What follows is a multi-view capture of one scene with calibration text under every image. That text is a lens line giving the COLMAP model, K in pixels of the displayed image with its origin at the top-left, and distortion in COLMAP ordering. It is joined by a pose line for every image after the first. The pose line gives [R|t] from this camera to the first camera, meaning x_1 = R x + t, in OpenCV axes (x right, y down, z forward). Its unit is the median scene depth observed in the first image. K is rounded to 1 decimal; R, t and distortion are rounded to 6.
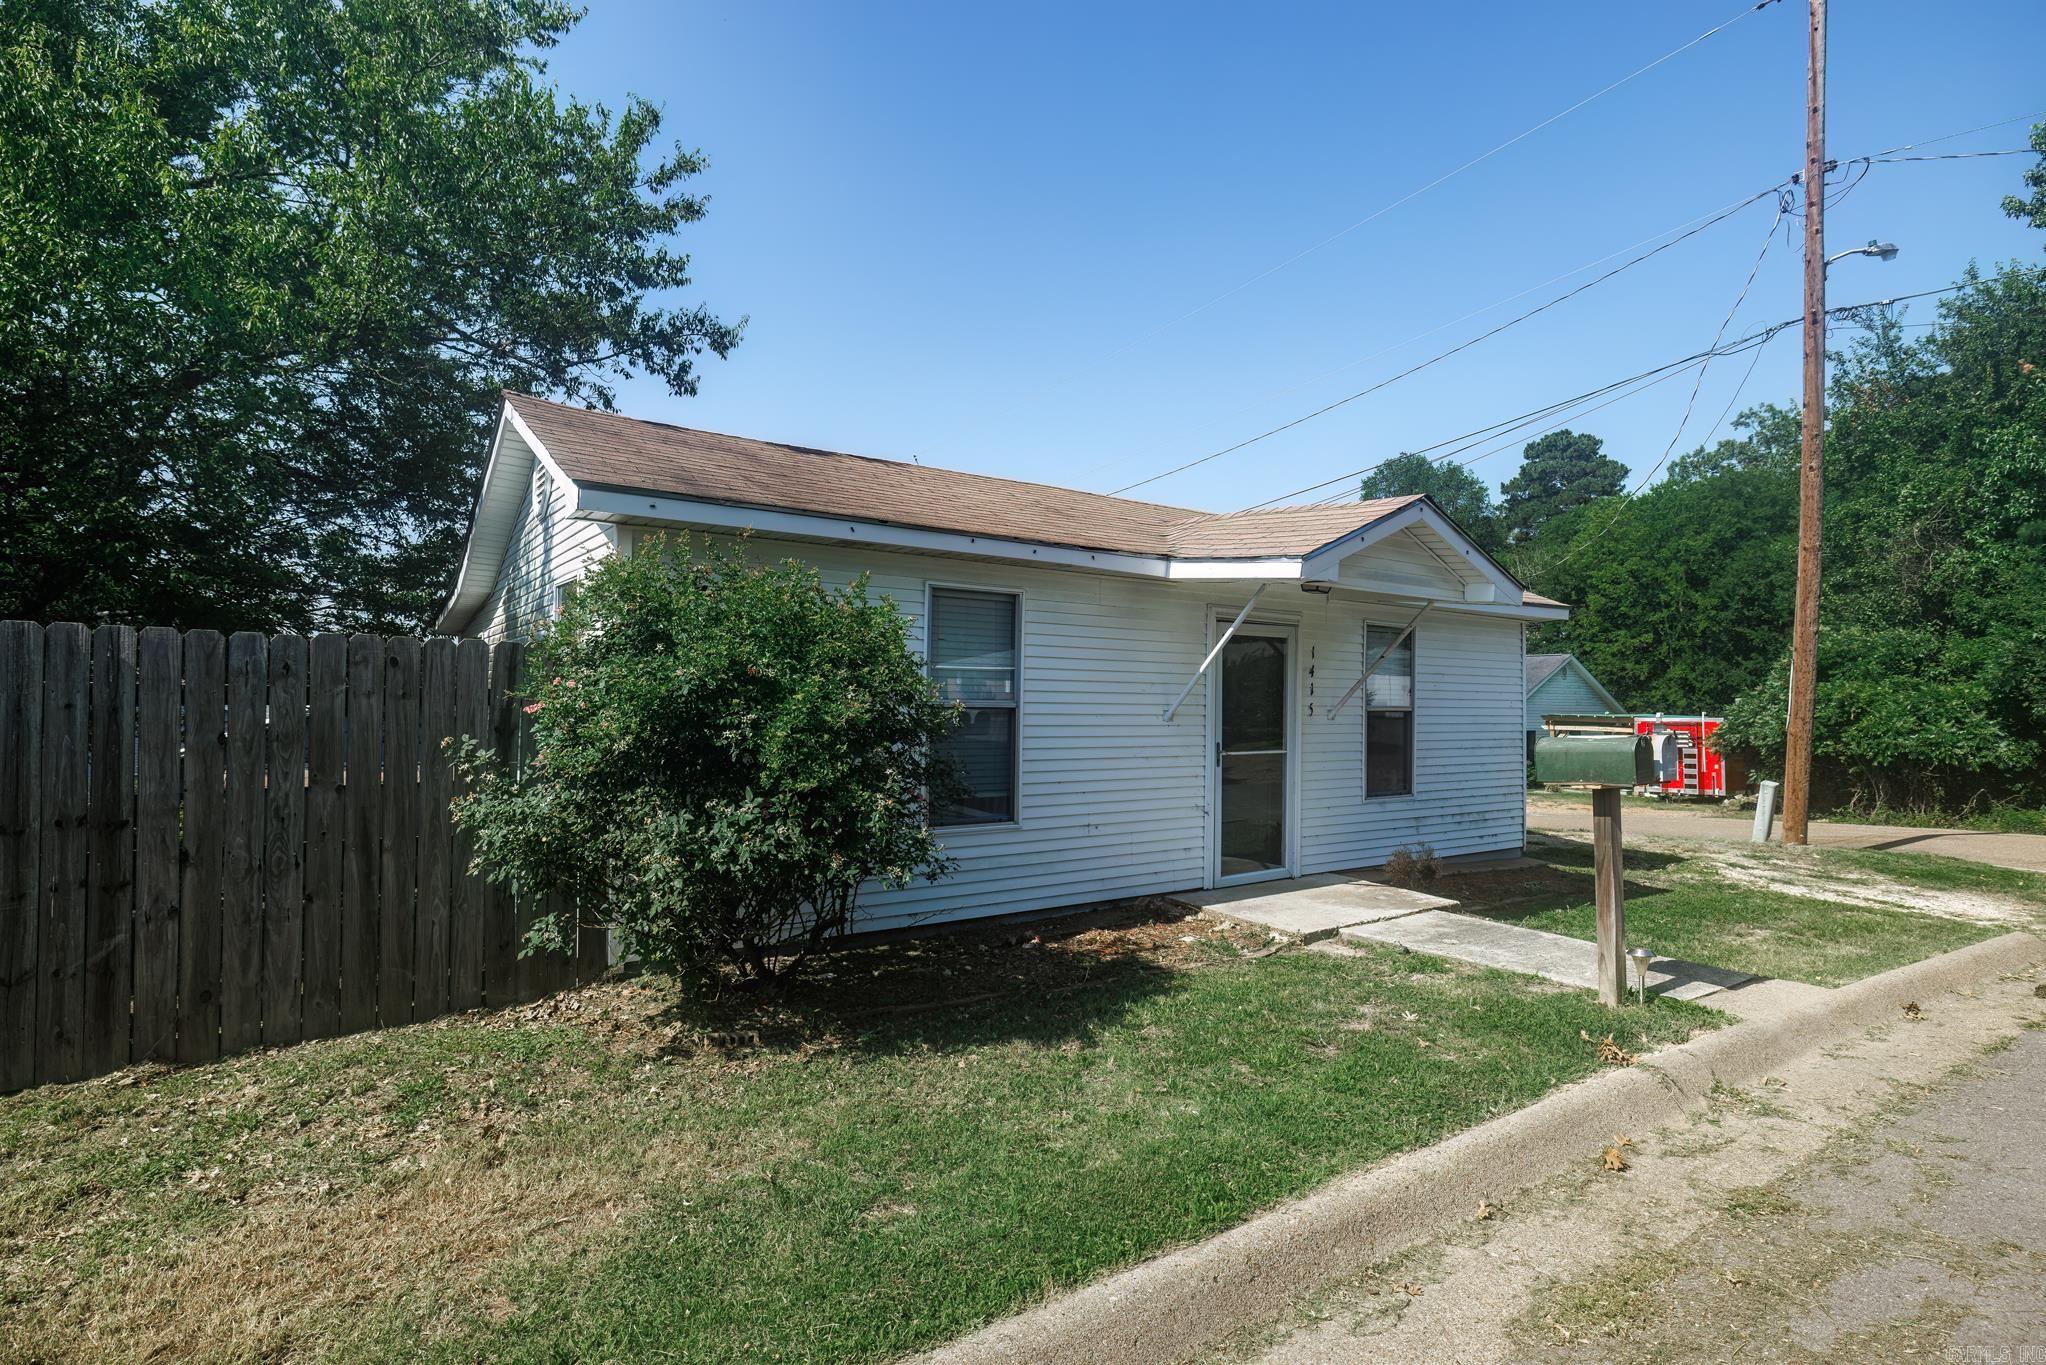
lens RADIAL K [[1034.1, 0, 1023.0], [0, 1034.1, 682.5], [0, 0, 1]] dist [-0.000061, 0.000441]
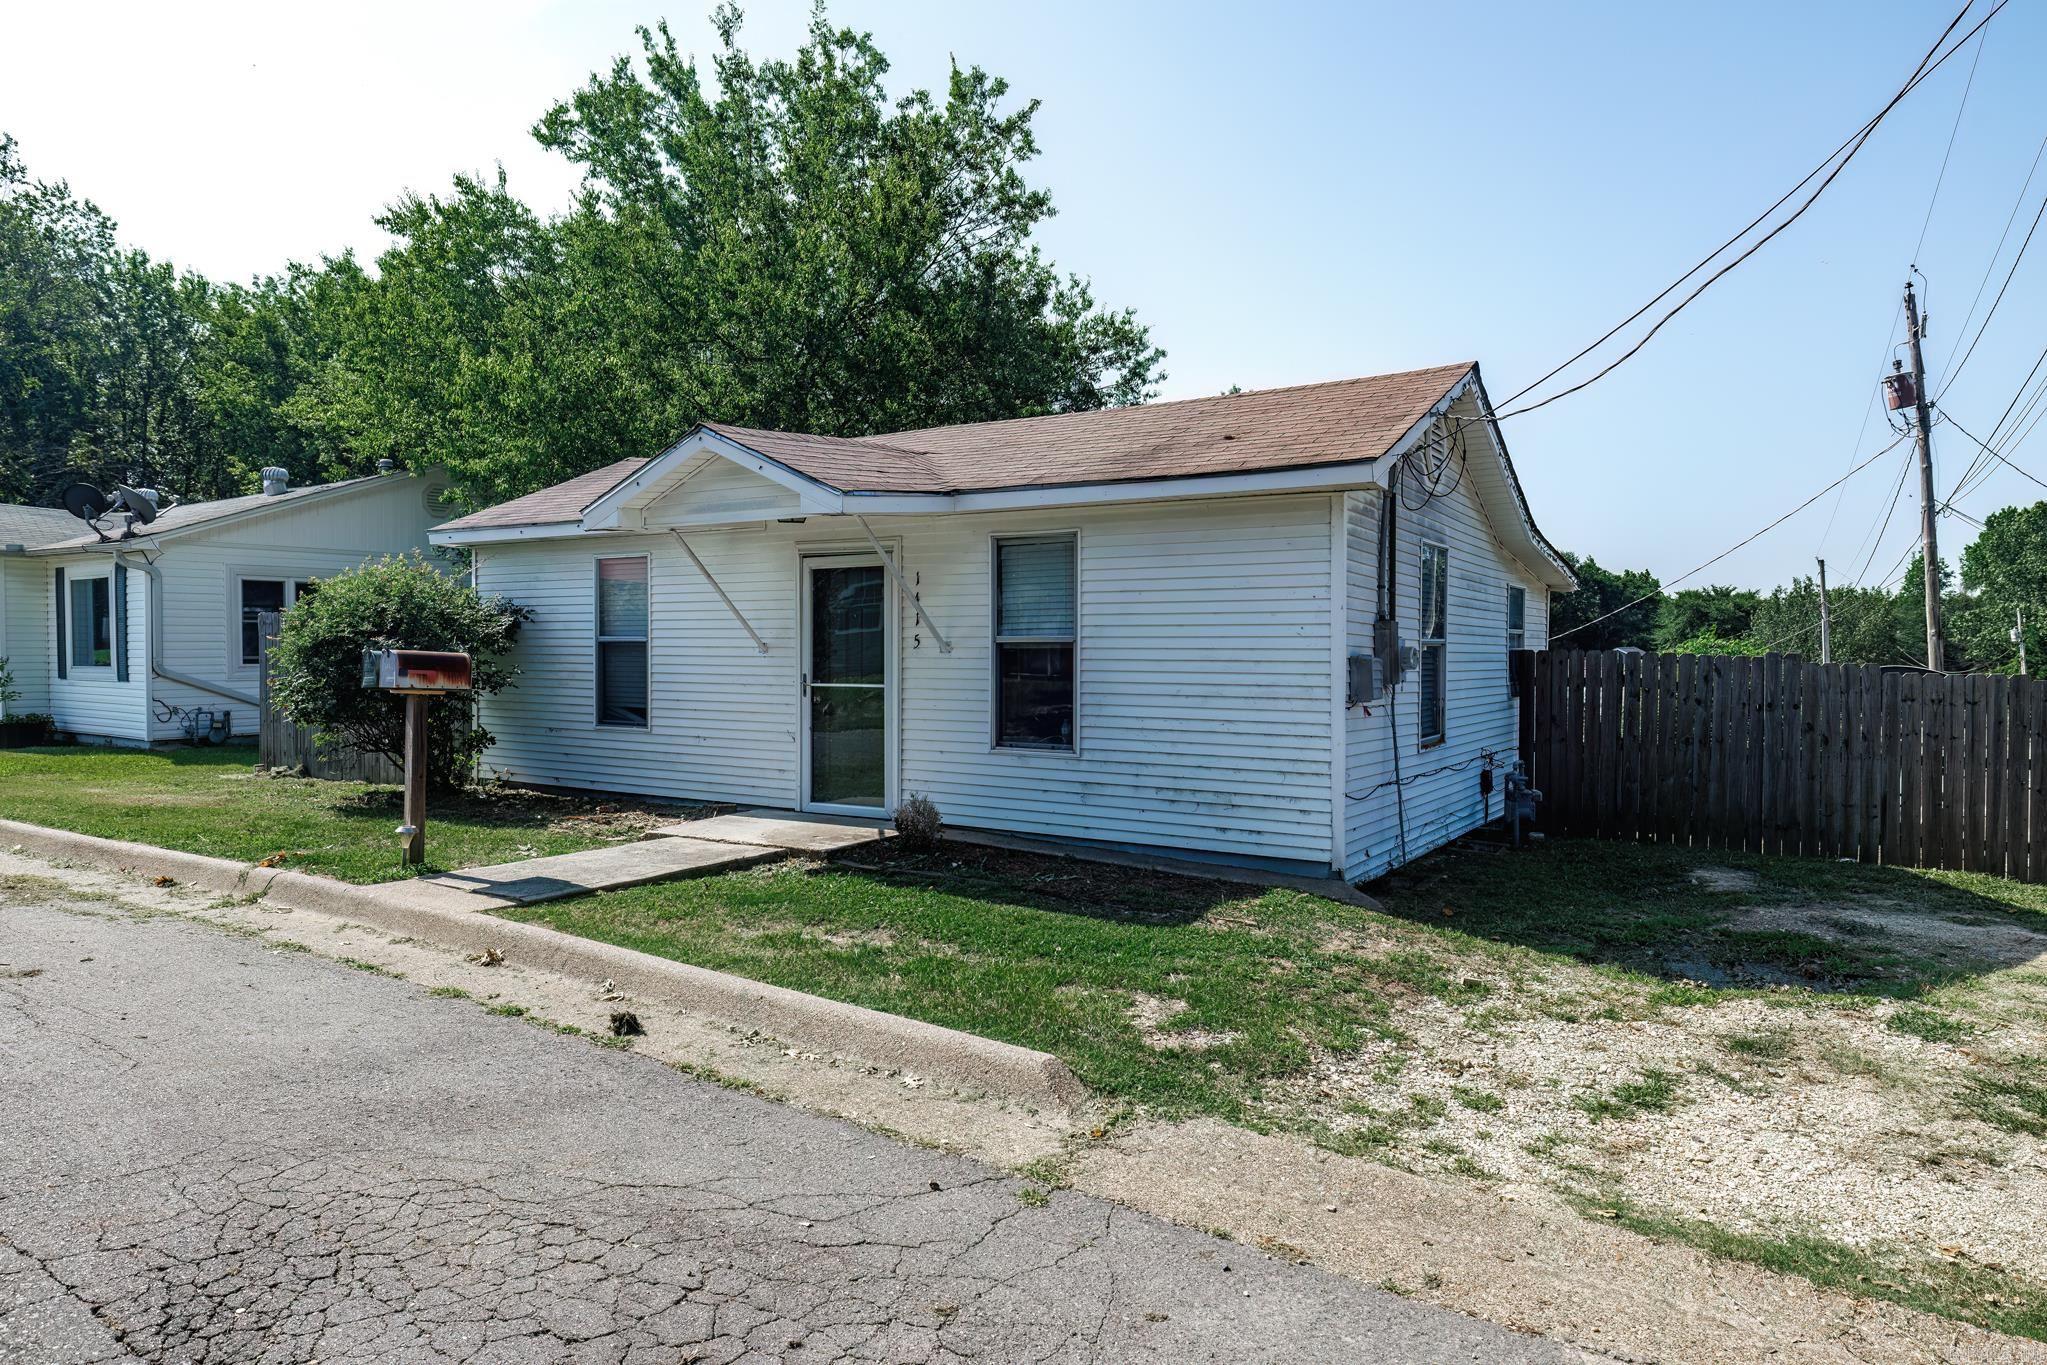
lens RADIAL K [[1247.1, 0, 1023.5], [0, 1247.1, 682.5], [0, 0, 1]] dist [-0.028892, 0.023930]
pose [[0.381940, 0.013538, -0.924088, 1.446258], [0.015246, 0.999664, 0.020947, 0.044382], [0.924061, -0.022089, 0.381605, 0.727232]]
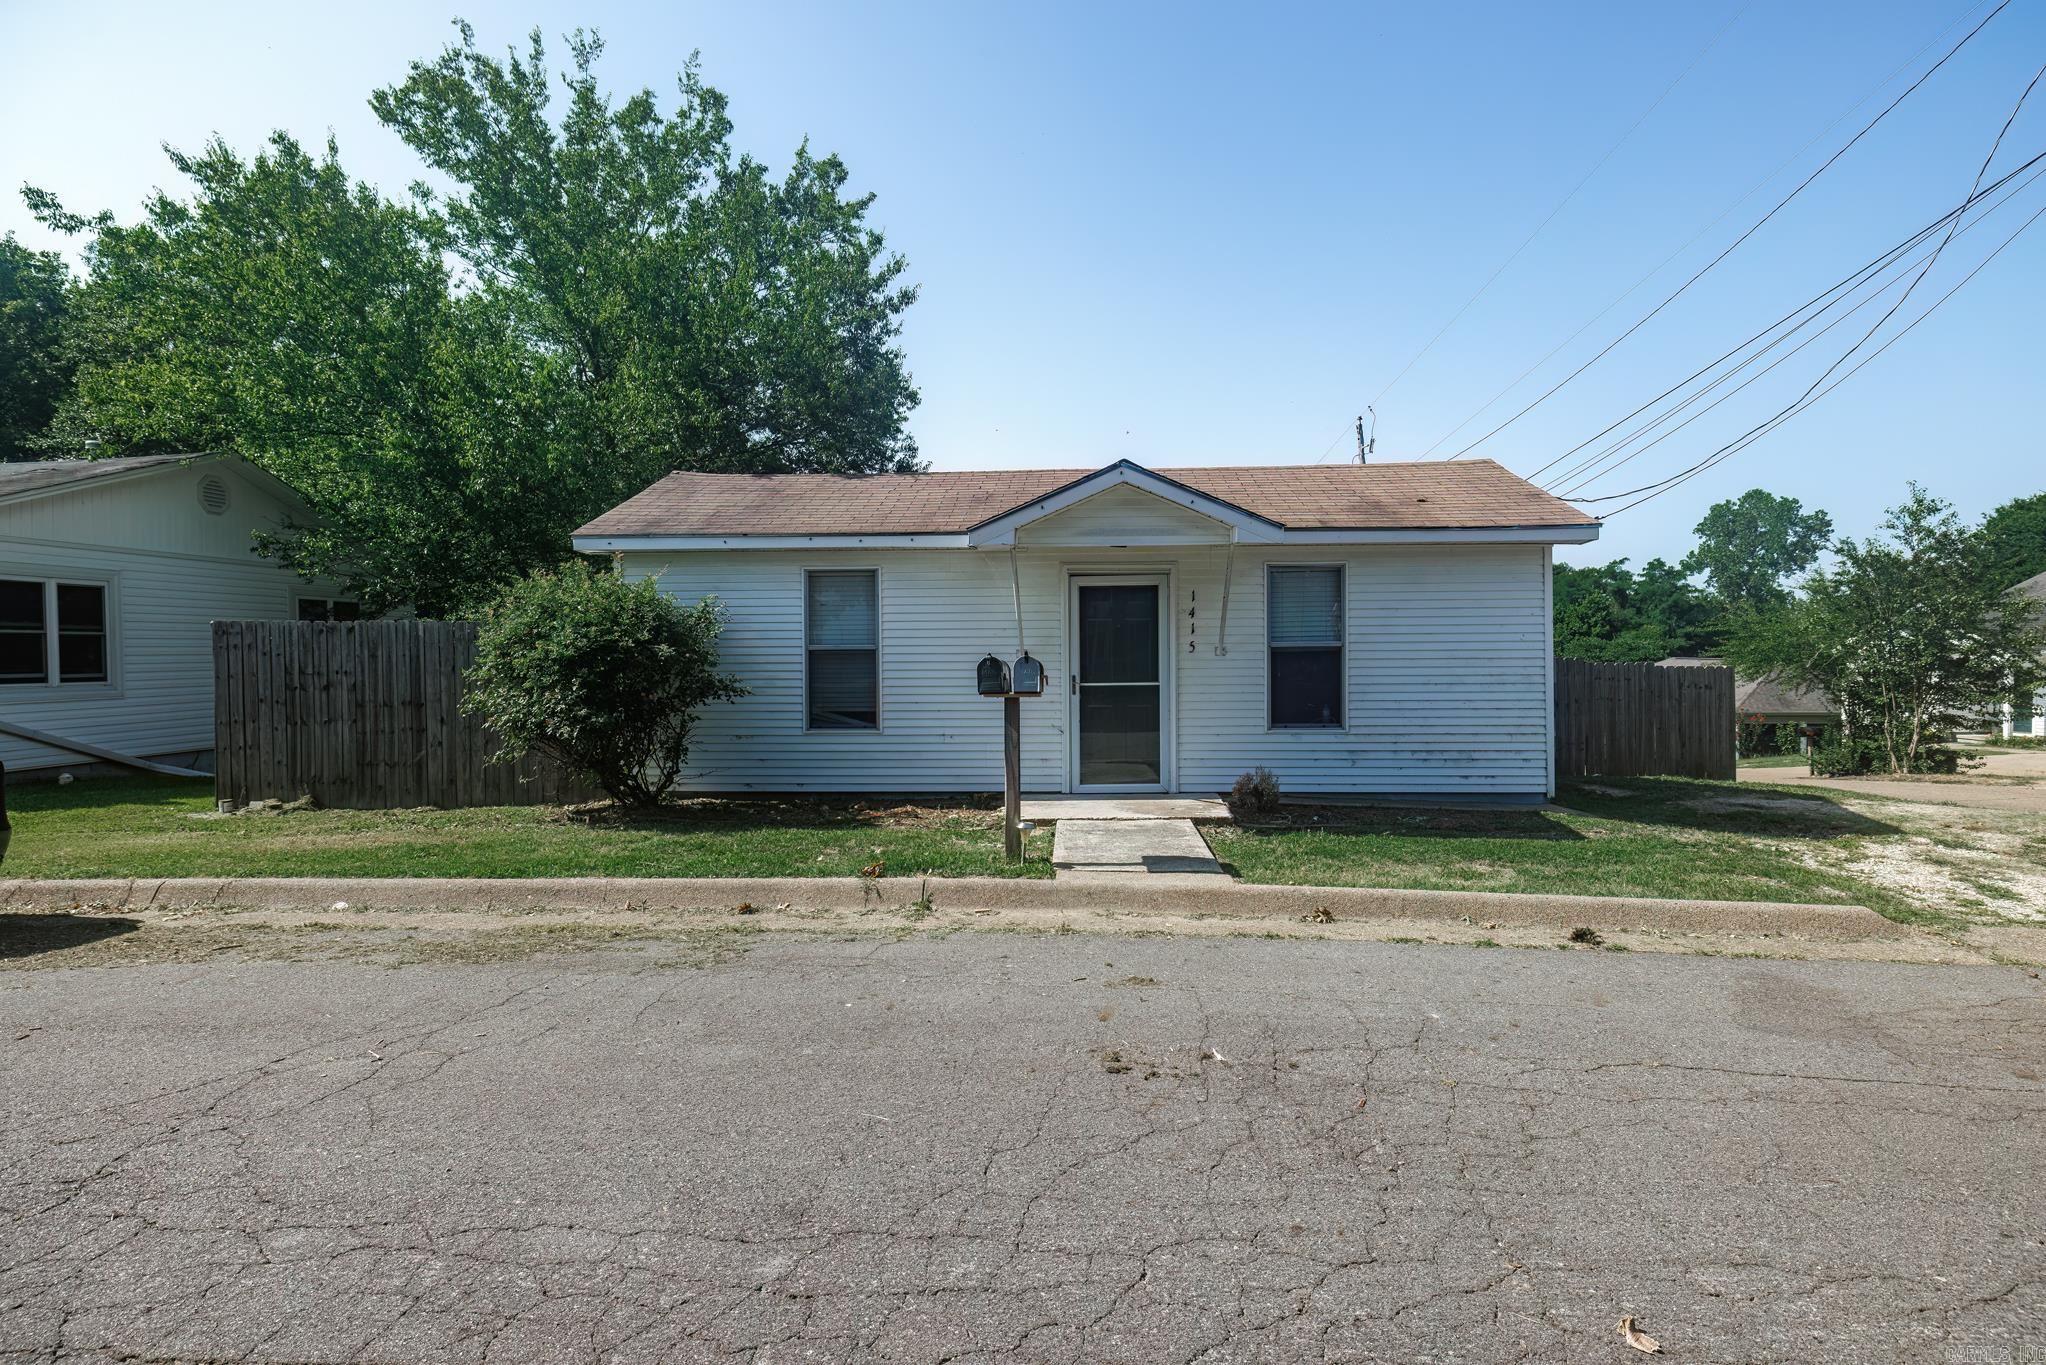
lens RADIAL K [[981.9, 0, 1023.0], [0, 981.9, 682.5], [0, 0, 1]] dist [0.004958, 0.000846]
pose [[0.787185, 0.001833, -0.616714, 0.864876], [0.027246, 0.998916, 0.037747, 0.021124], [0.616115, -0.046517, 0.786282, 0.045048]]
